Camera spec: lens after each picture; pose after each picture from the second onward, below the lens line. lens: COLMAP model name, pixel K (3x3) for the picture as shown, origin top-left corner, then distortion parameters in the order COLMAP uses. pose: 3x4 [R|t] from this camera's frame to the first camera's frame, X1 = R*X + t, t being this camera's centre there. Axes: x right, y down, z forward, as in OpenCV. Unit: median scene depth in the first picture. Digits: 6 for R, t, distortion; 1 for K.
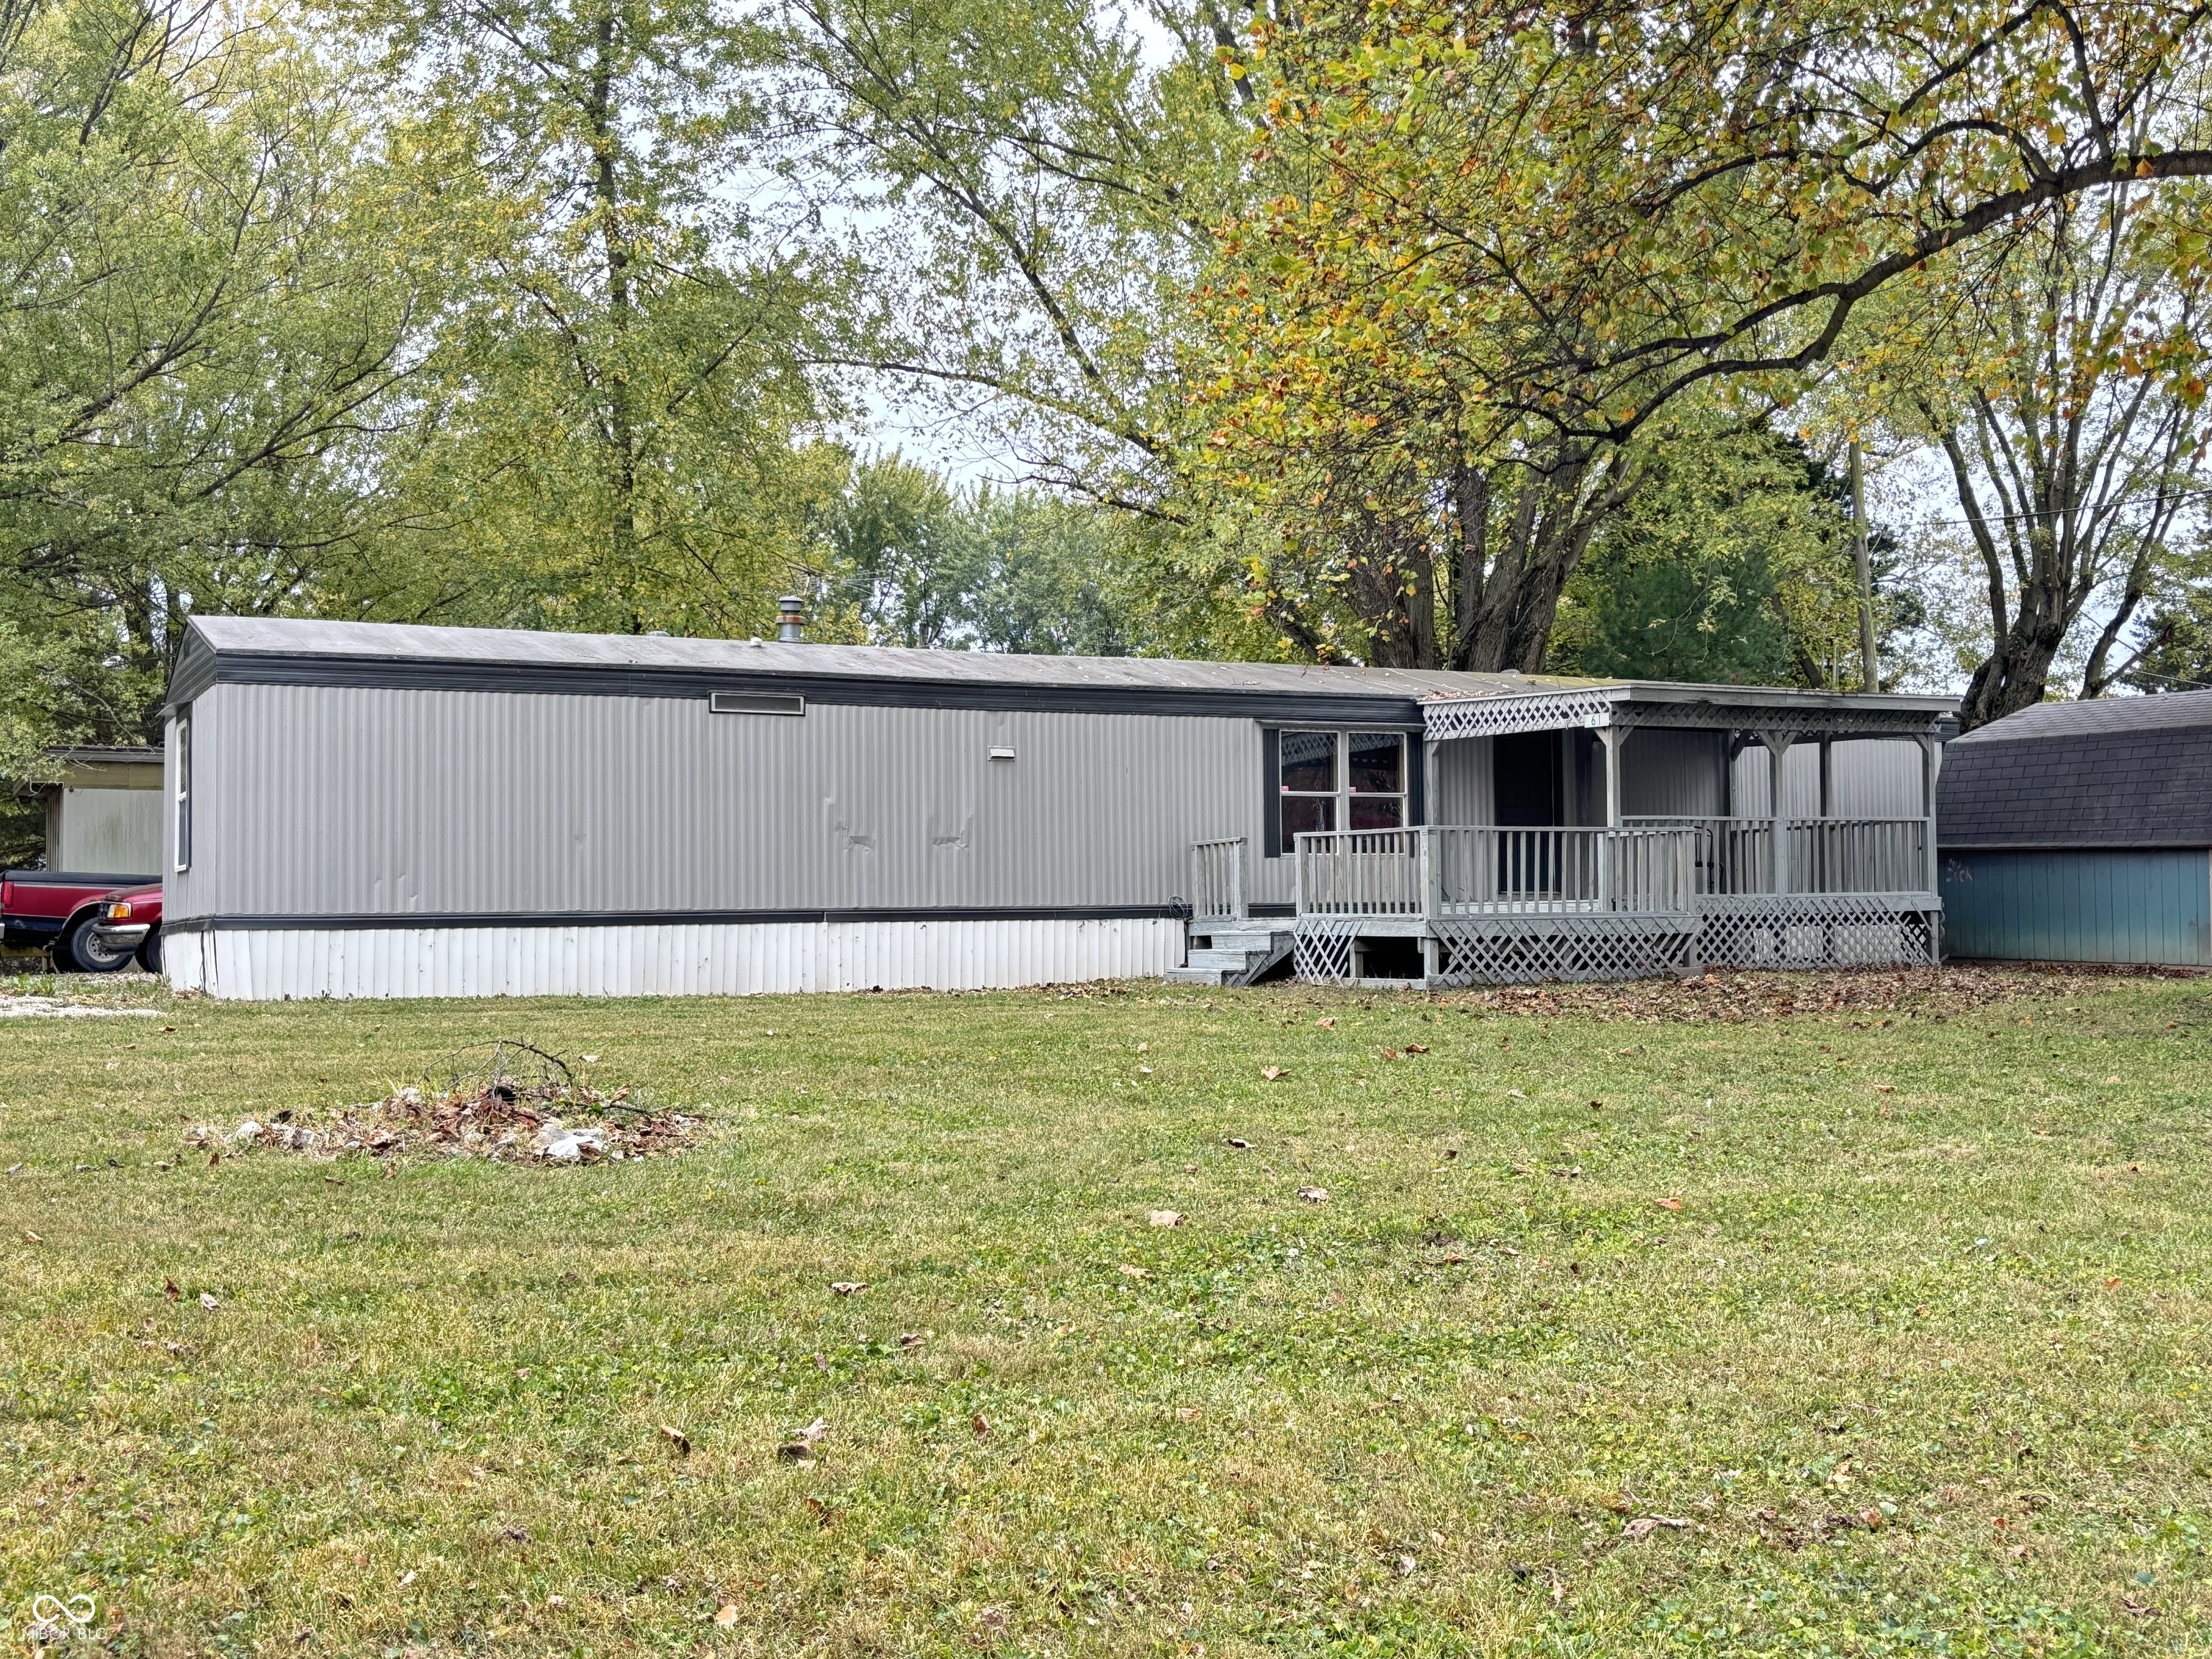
lens RADIAL K [[2387.5, 0, 1105.4], [0, 2387.5, 833.5], [0, 0, 1]] dist [0.003034, 0.000000]
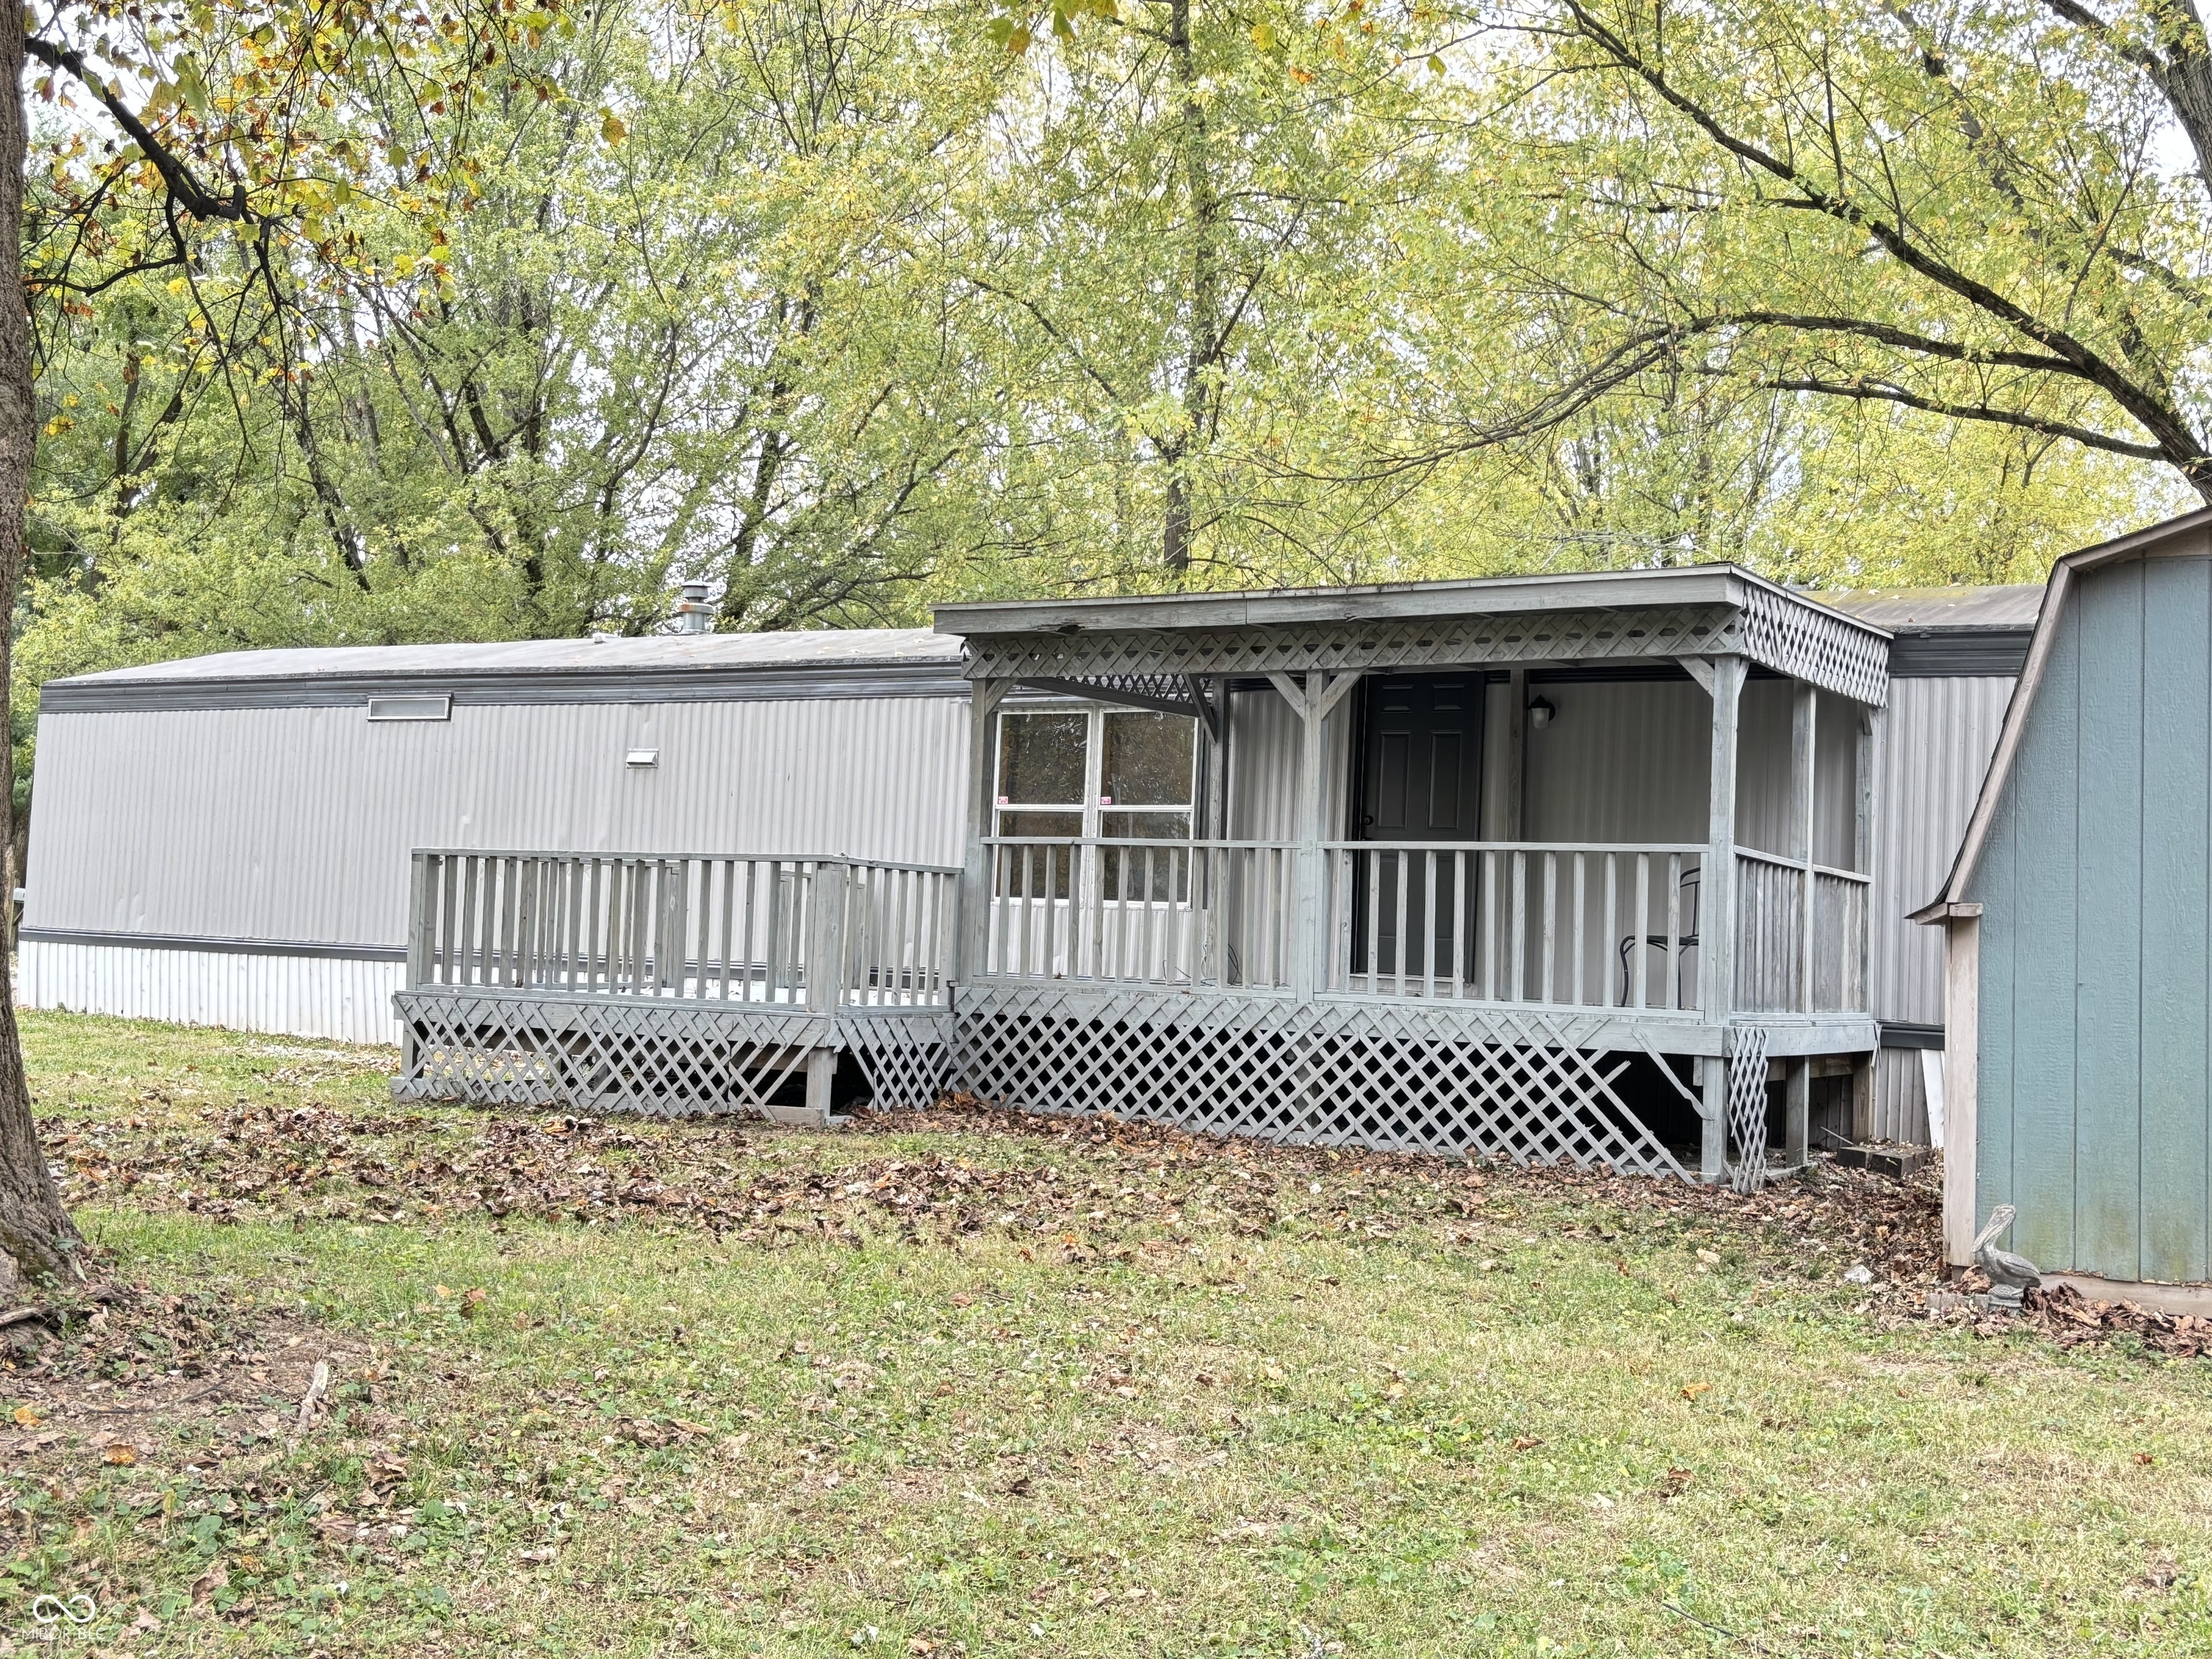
lens RADIAL K [[2387.5, 0, 1106.1], [0, 2387.5, 825.3], [0, 0, 1]] dist [0.003034, 0.000000]
pose [[0.362712, -0.023492, -0.931605, 0.657793], [-0.010131, 0.999524, -0.029149, 0.009750], [0.931846, 0.020011, 0.362301, 0.807562]]
